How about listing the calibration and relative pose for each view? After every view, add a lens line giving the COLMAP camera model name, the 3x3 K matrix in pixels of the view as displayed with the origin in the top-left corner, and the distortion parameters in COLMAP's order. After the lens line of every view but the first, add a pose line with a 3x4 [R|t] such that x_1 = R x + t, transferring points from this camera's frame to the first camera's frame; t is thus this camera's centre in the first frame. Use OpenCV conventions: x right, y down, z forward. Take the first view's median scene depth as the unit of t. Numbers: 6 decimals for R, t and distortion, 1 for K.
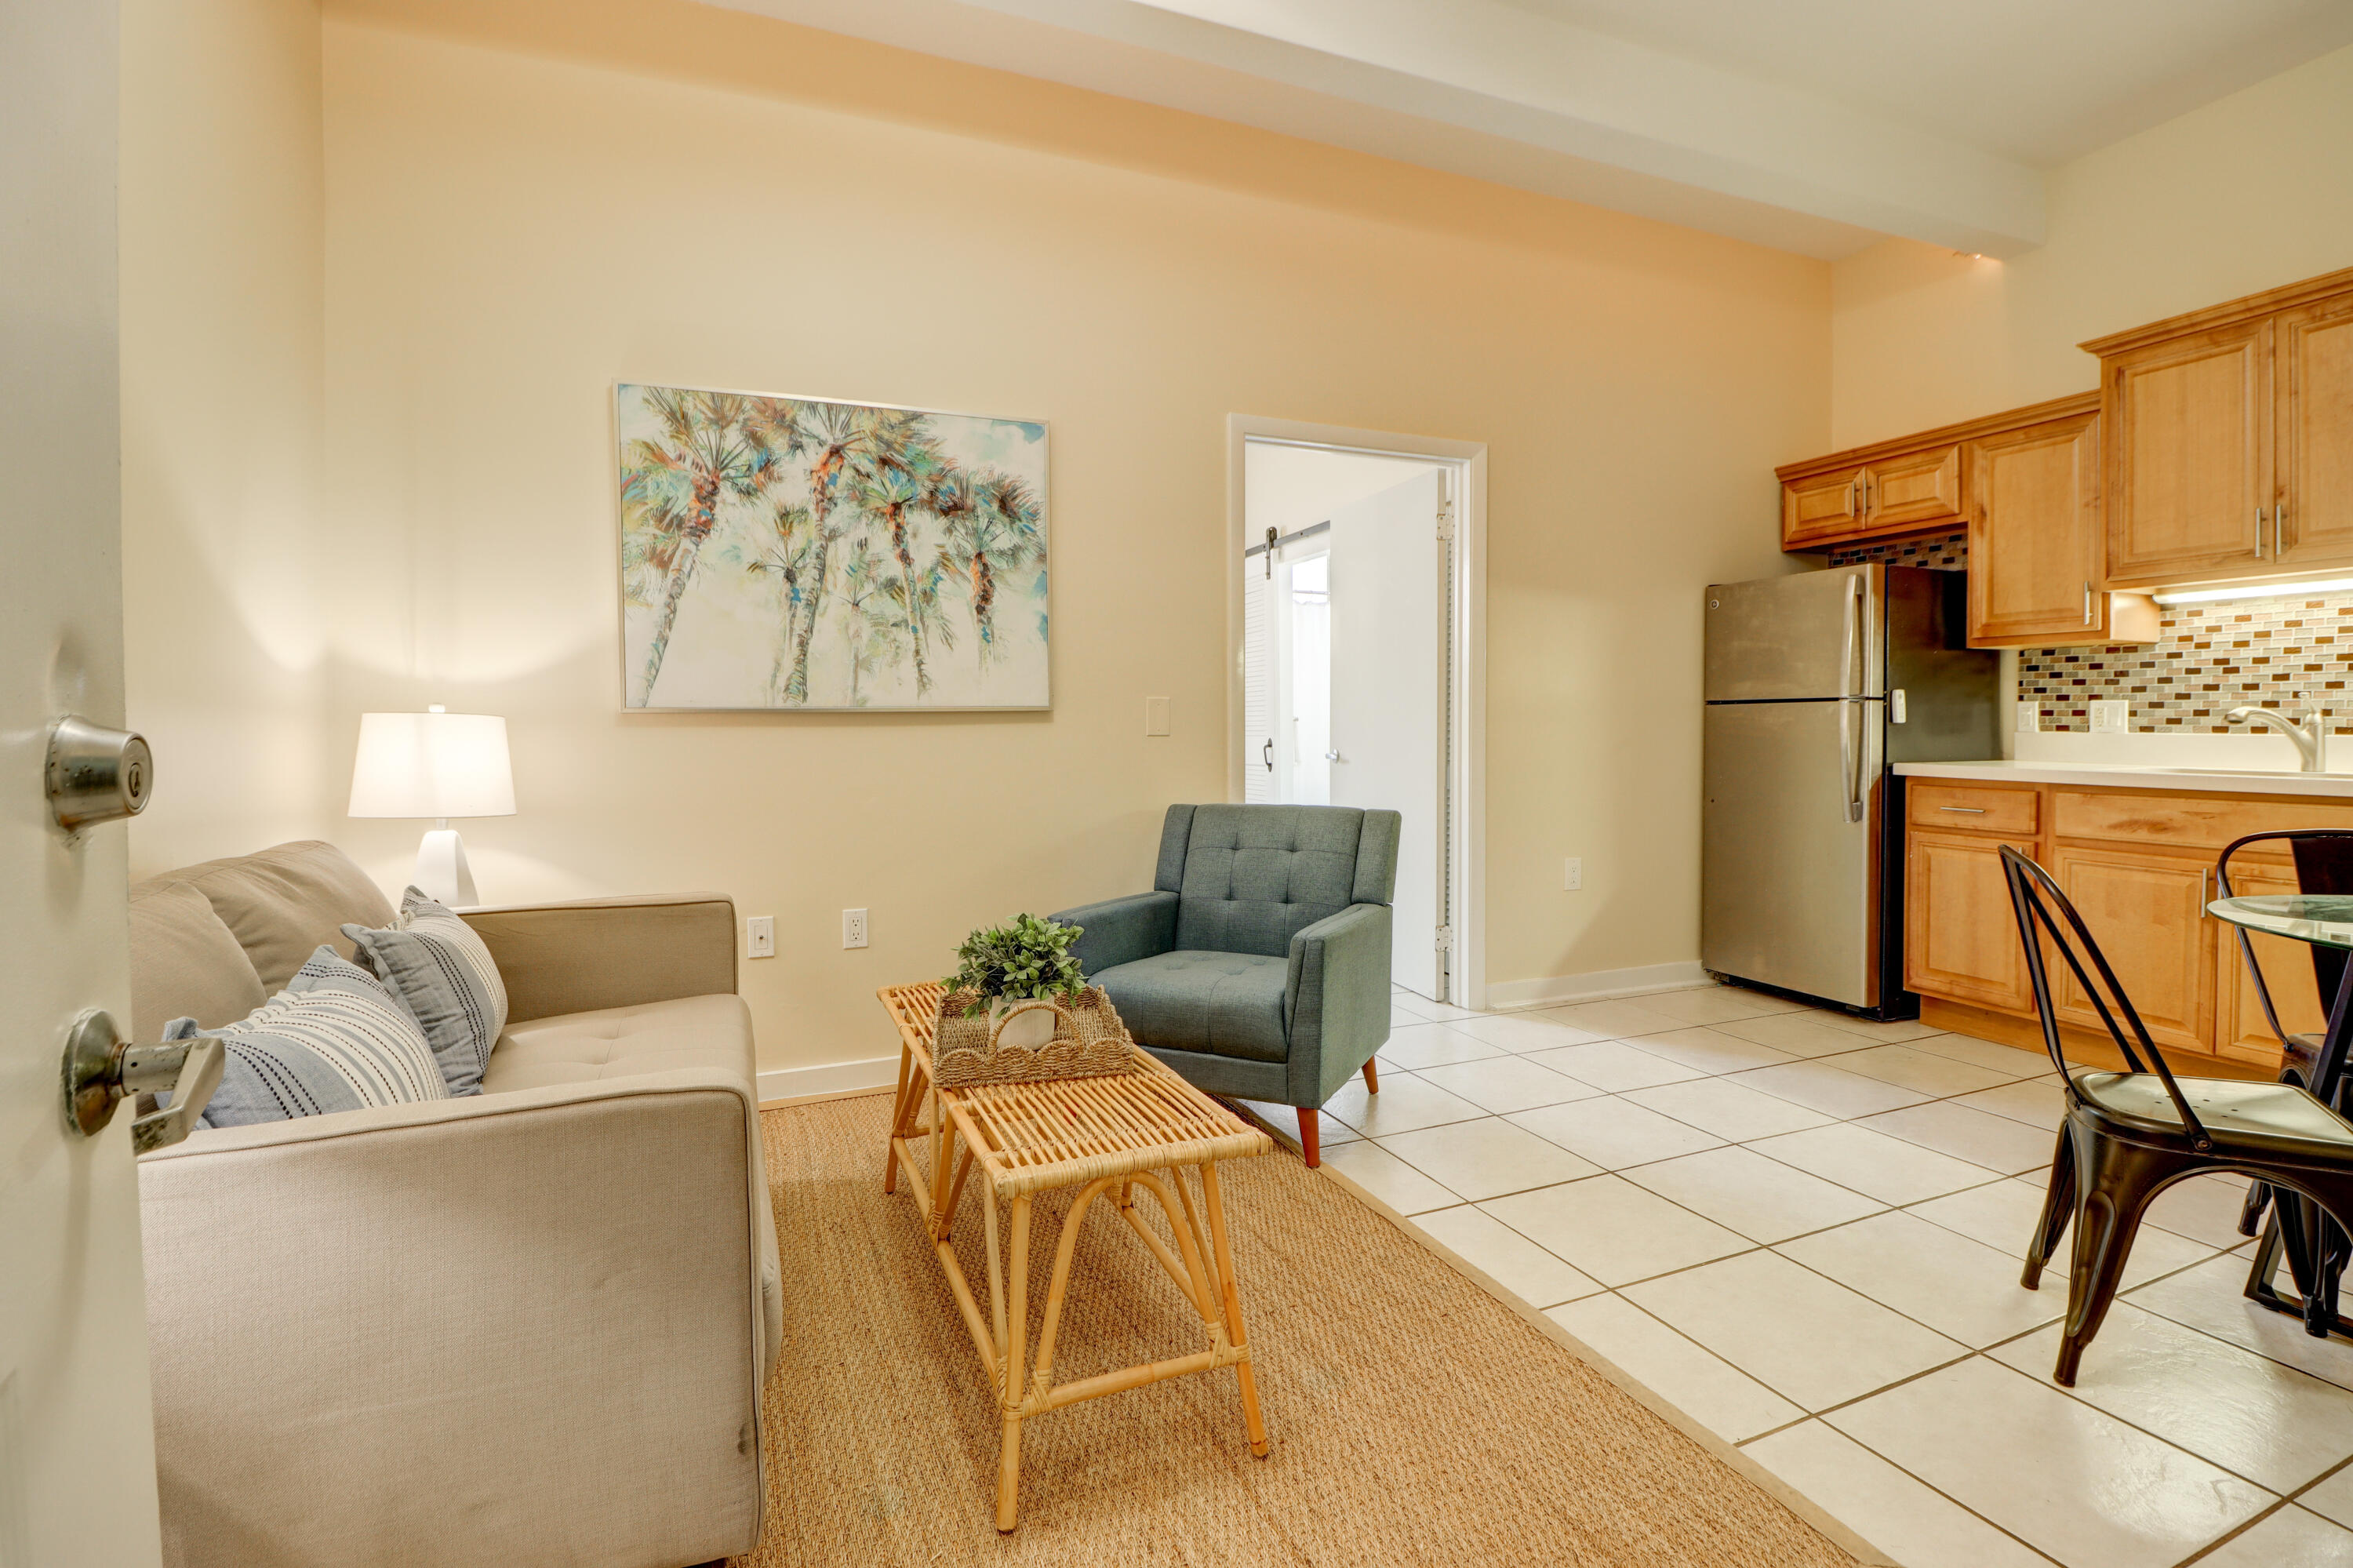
lens RADIAL K [[1078.8, 0, 1170.5], [0, 1078.8, 753.3], [0, 0, 1]] dist [0.001171, -0.013340]
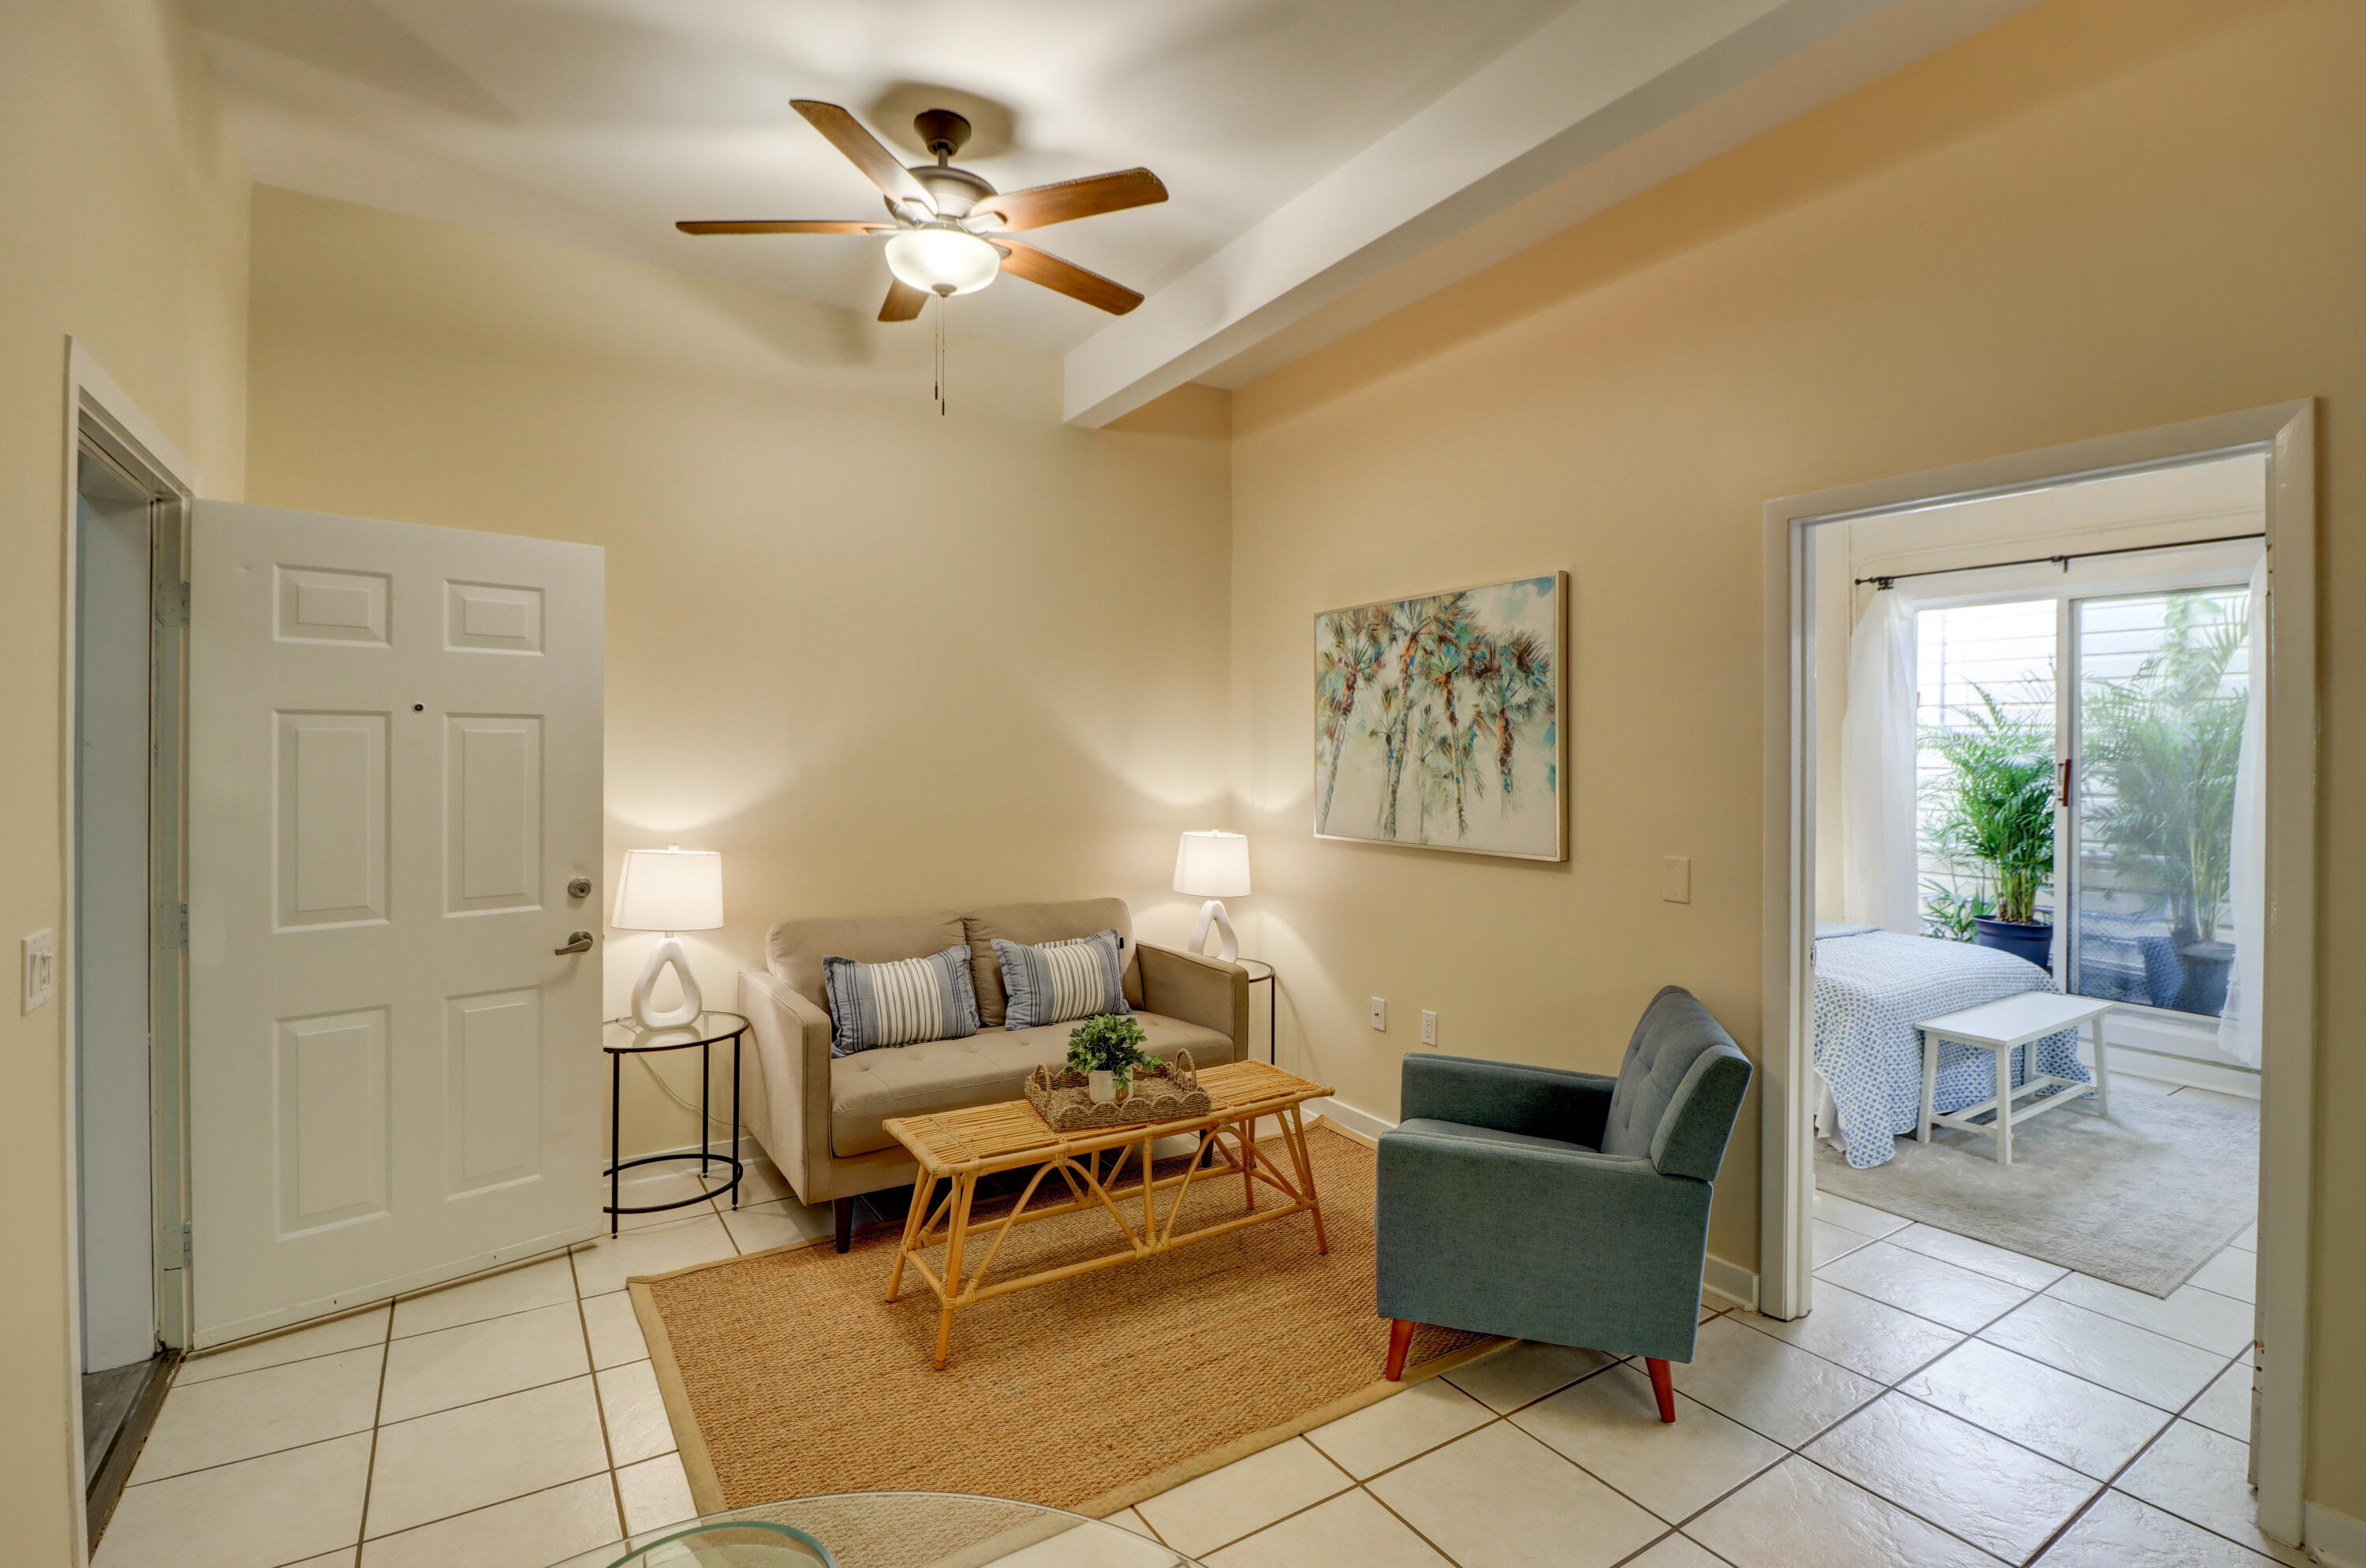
lens RADIAL K [[1084.8, 0, 1177.0], [0, 1084.8, 753.1], [0, 0, 1]] dist [0.001171, -0.013340]
pose [[0.165251, 0.006393, -0.986231, 0.836657], [-0.032094, 0.999484, 0.001101, -0.133133], [0.985729, 0.031470, 0.165371, 0.505036]]
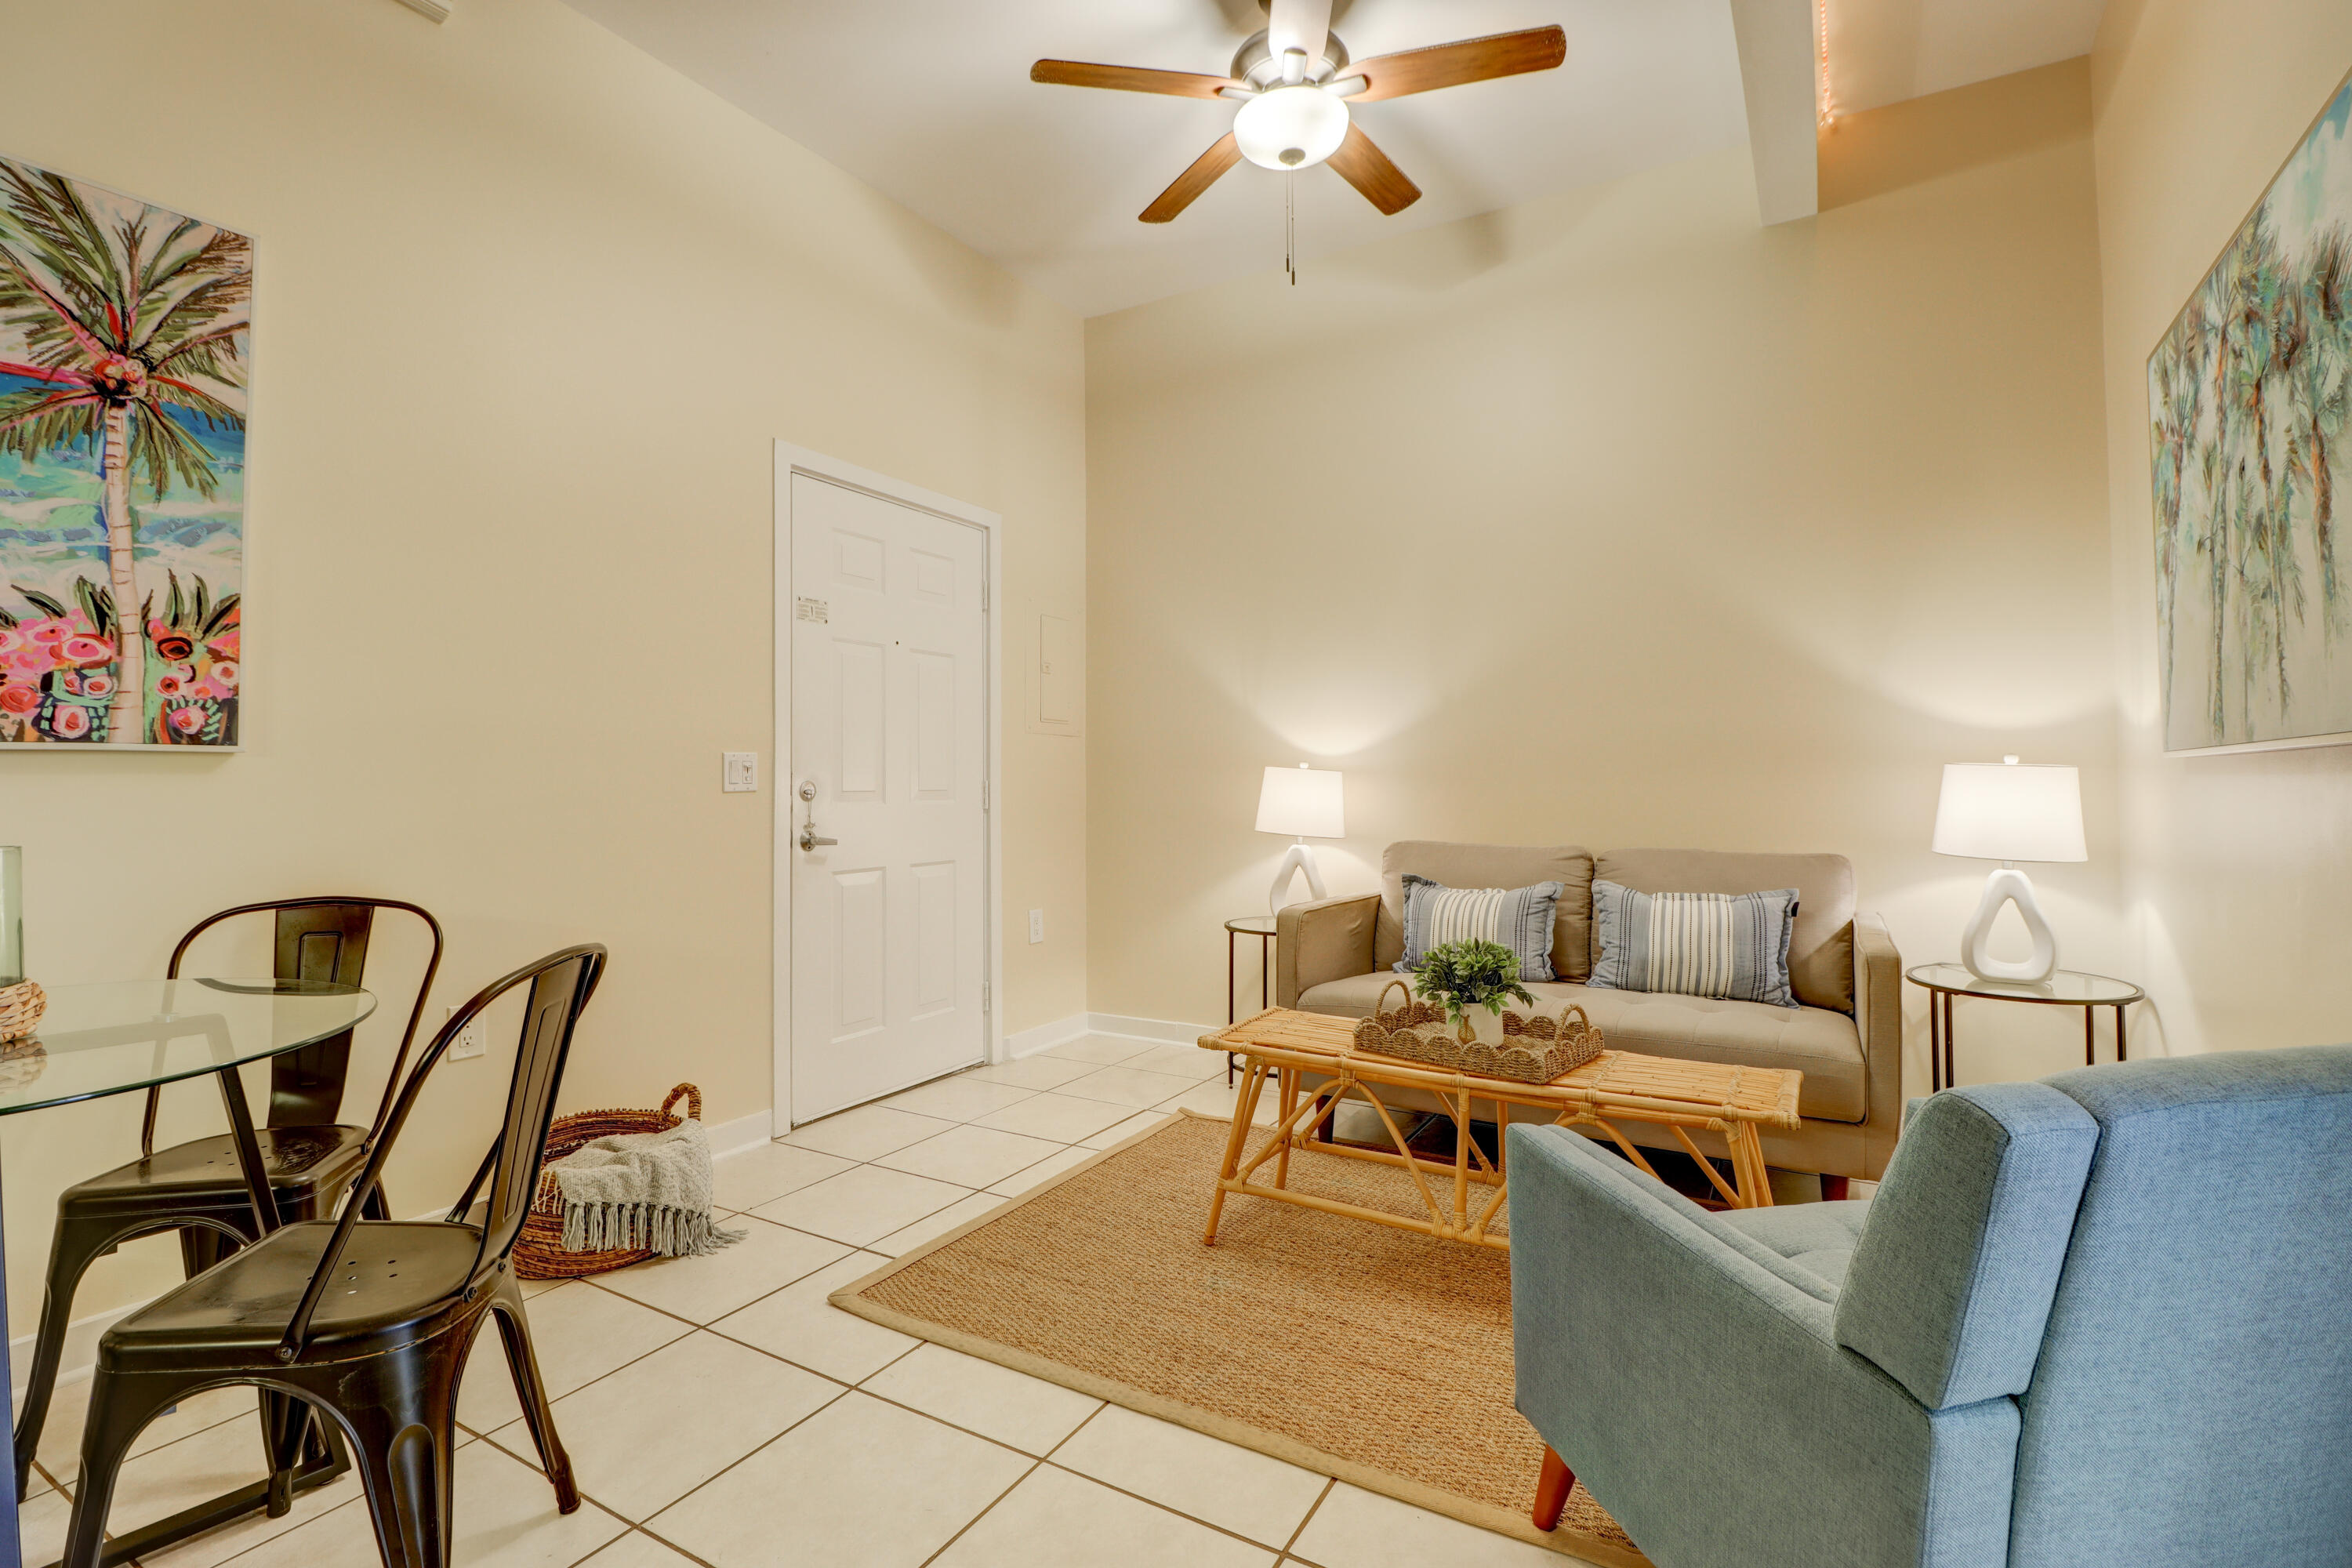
lens RADIAL K [[1078.3, 0, 1170.0], [0, 1078.3, 753.3], [0, 0, 1]] dist [0.001171, -0.013340]
pose [[-0.799551, -0.006654, -0.600561, 0.521880], [-0.008527, 0.999964, 0.000273, -0.030877], [0.600537, 0.005340, -0.799579, 1.075055]]
